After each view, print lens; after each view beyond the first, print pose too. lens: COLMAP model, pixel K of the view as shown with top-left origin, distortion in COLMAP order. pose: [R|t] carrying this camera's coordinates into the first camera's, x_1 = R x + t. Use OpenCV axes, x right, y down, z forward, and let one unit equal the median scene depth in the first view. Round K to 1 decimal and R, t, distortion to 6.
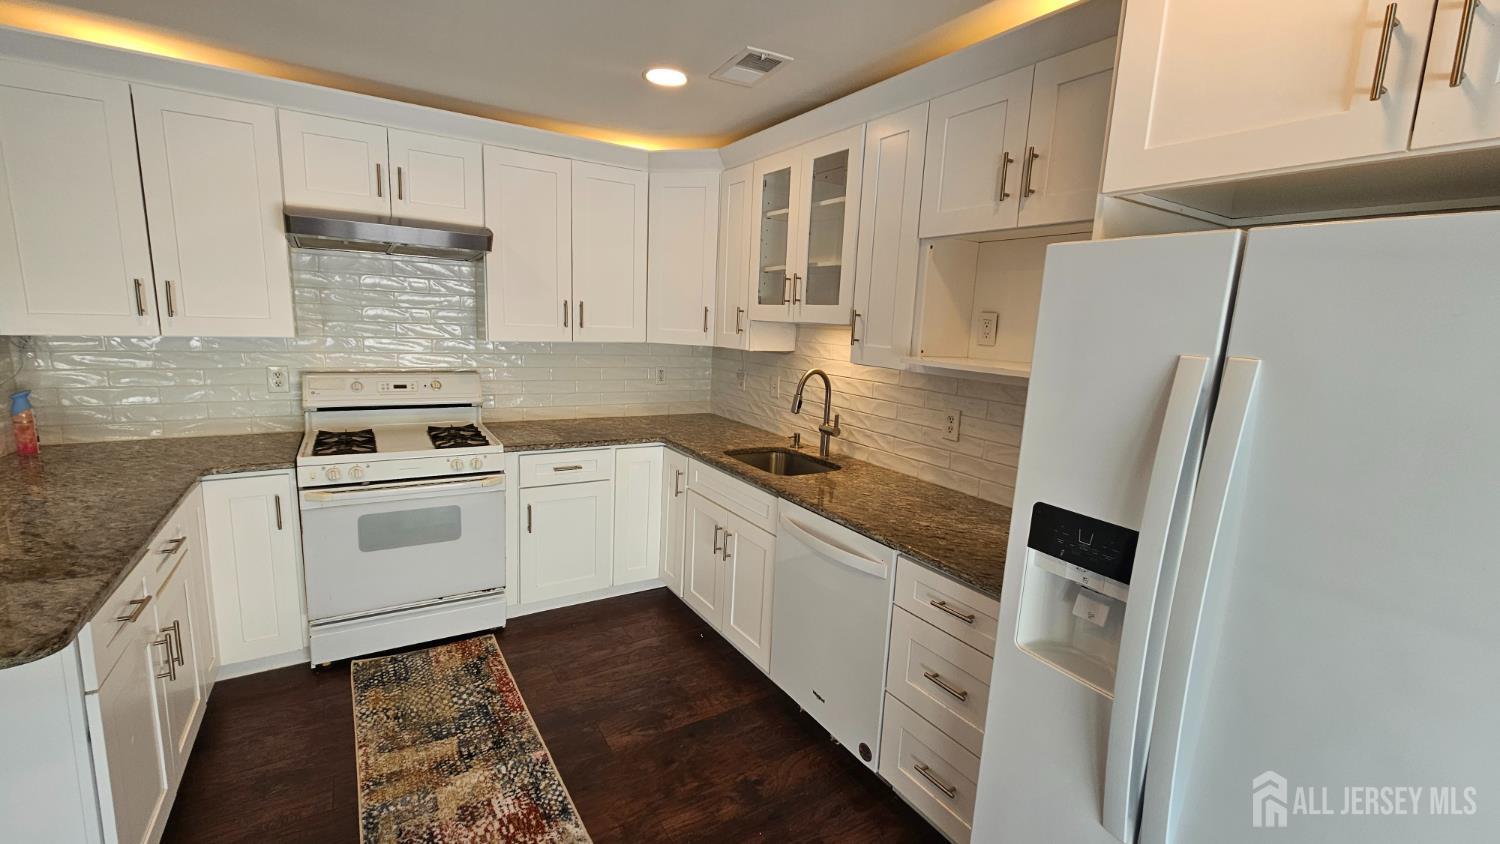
lens RADIAL K [[616.4, 0, 750.0], [0, 616.4, 422.0], [0, 0, 1]] dist [0.001116, -0.000251]
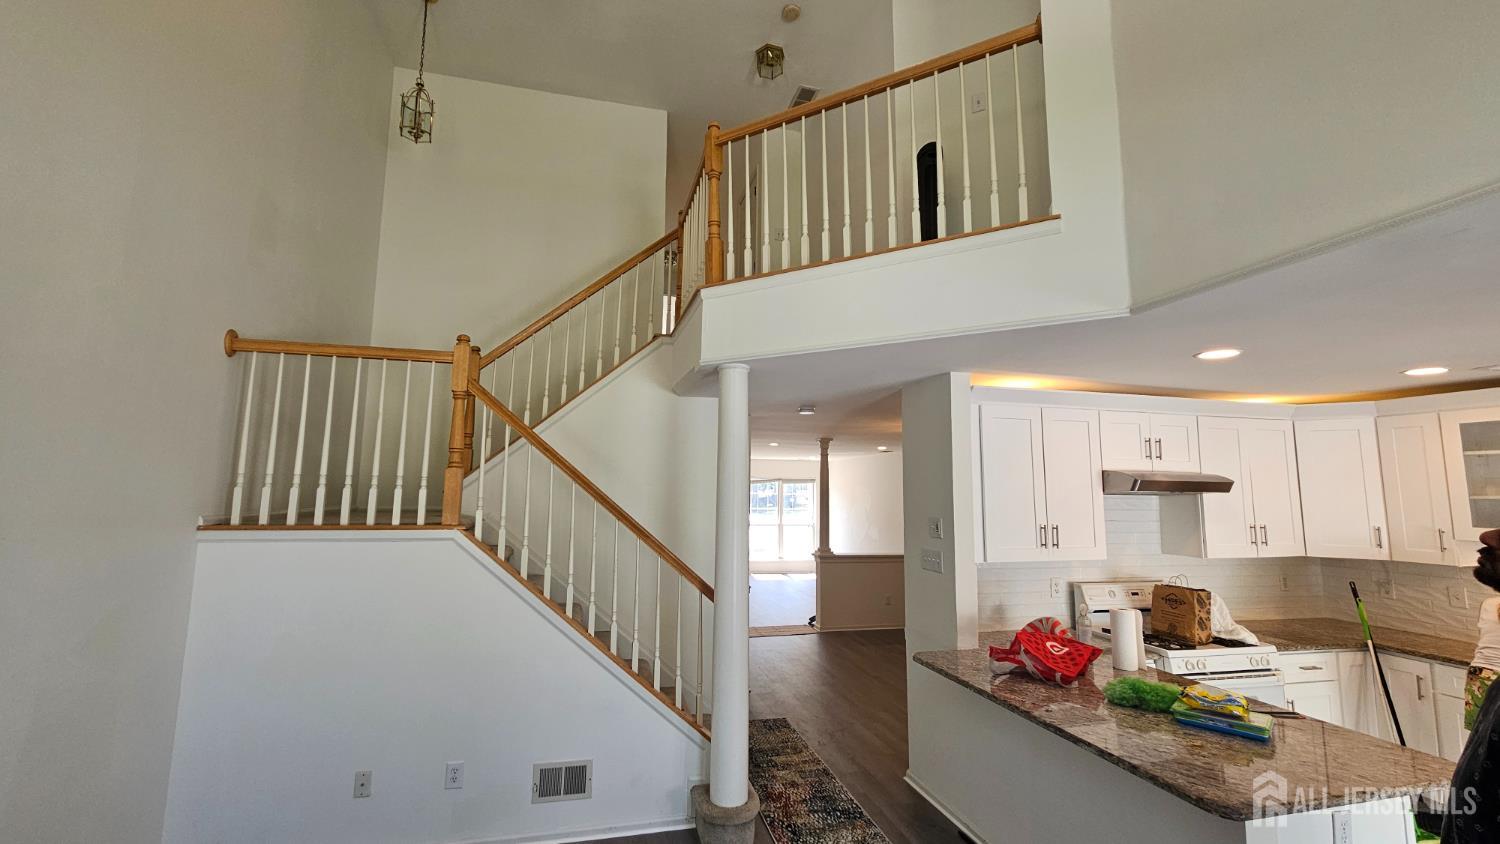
lens RADIAL K [[610.0, 0, 728.4], [0, 610.0, 419.7], [0, 0, 1]] dist [0.000036, -0.000168]
pose [[0.948726, -0.065797, -0.309176, -1.083998], [-0.025979, 0.958557, -0.283715, -0.024416], [0.315030, 0.277200, 0.907698, -0.626047]]
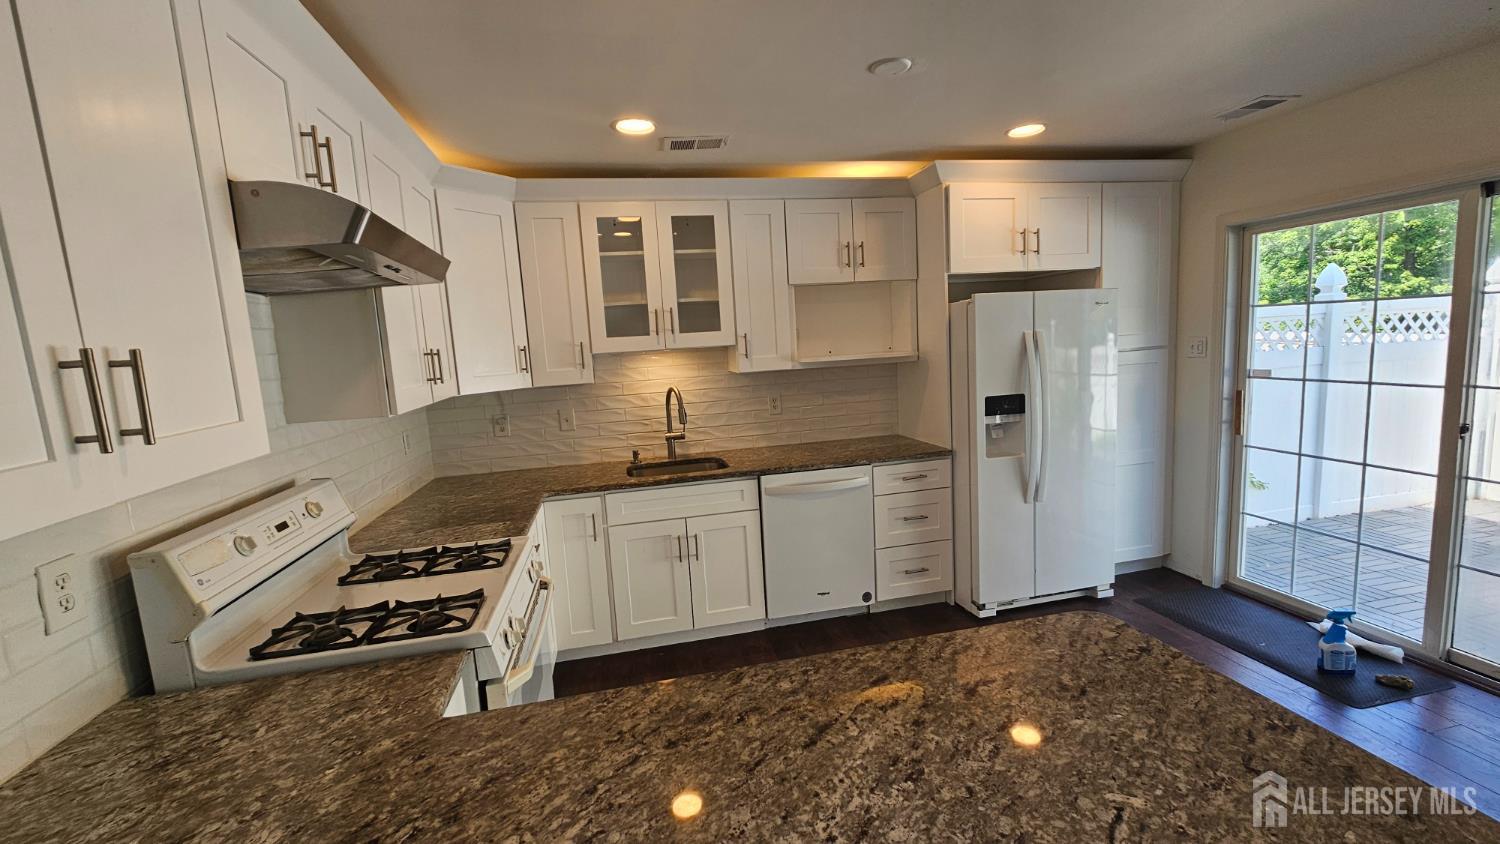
lens RADIAL K [[616.4, 0, 750.0], [0, 616.4, 422.0], [0, 0, 1]] dist [0.001116, -0.000251]
pose [[0.329894, -0.185125, 0.925688, -1.027823], [0.229485, 0.966895, 0.111582, -0.126468], [-0.915700, 0.175621, 0.361456, 0.472197]]
